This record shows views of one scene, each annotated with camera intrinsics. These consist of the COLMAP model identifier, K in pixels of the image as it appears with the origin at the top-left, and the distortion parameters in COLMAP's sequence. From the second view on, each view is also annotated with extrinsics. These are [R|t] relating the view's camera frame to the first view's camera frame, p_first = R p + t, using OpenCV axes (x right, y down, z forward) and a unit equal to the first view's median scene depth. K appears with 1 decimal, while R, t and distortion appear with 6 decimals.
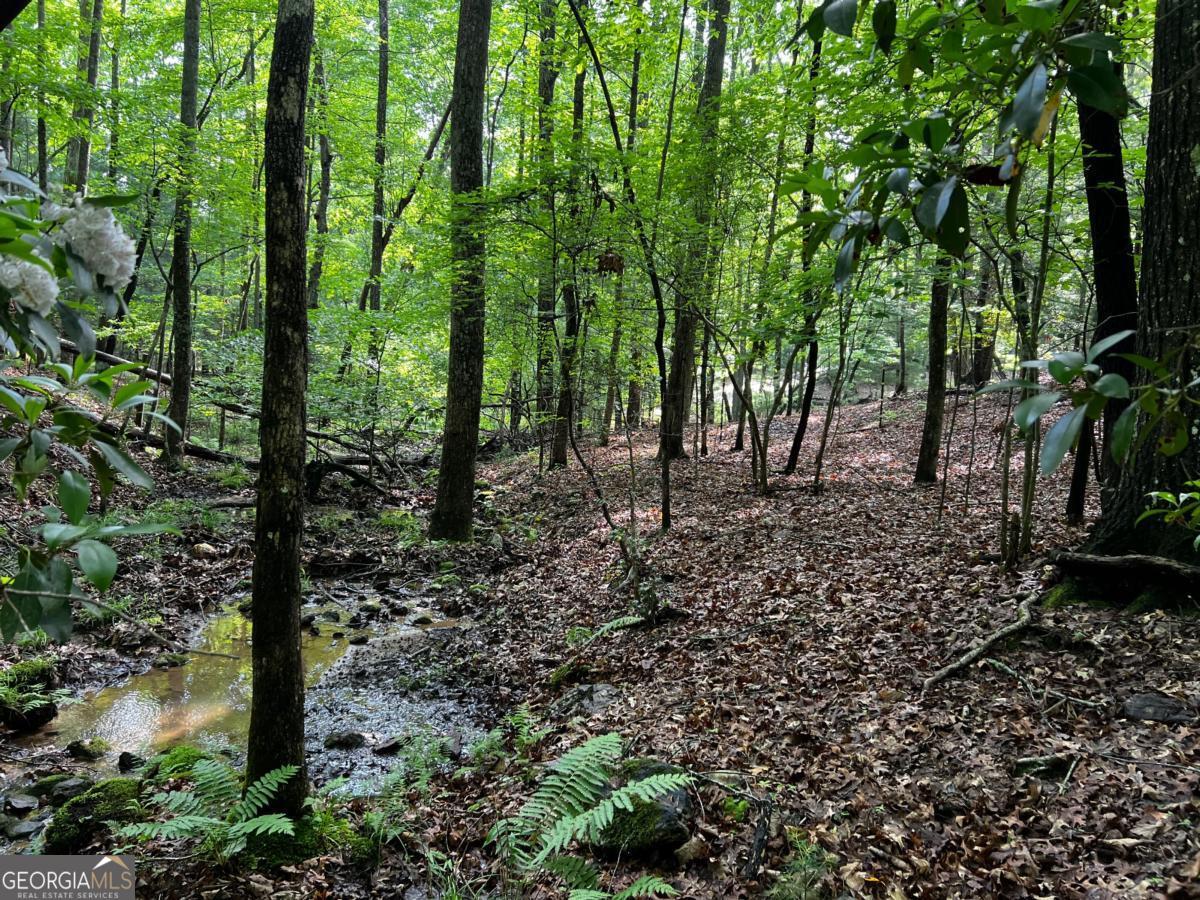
lens RADIAL K [[925.6, 0, 623.6], [0, 925.6, 458.2], [0, 0, 1]] dist [0.057017, -0.075748]
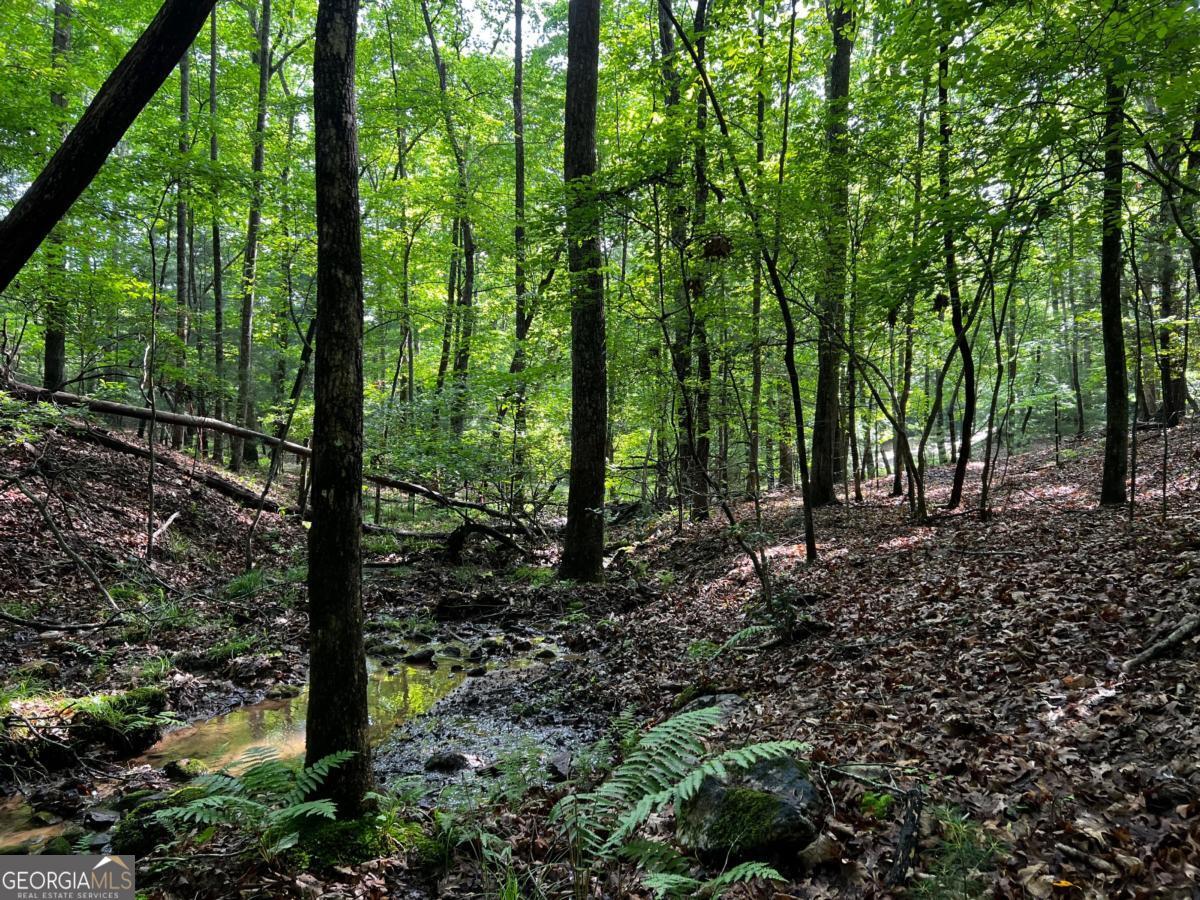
lens RADIAL K [[925.6, 0, 623.6], [0, 925.6, 458.2], [0, 0, 1]] dist [0.057017, -0.075748]
pose [[0.983657, -0.065172, -0.167841, 0.044502], [0.048421, 0.993602, -0.102036, 0.112307], [0.173417, 0.092242, 0.980519, 0.114715]]
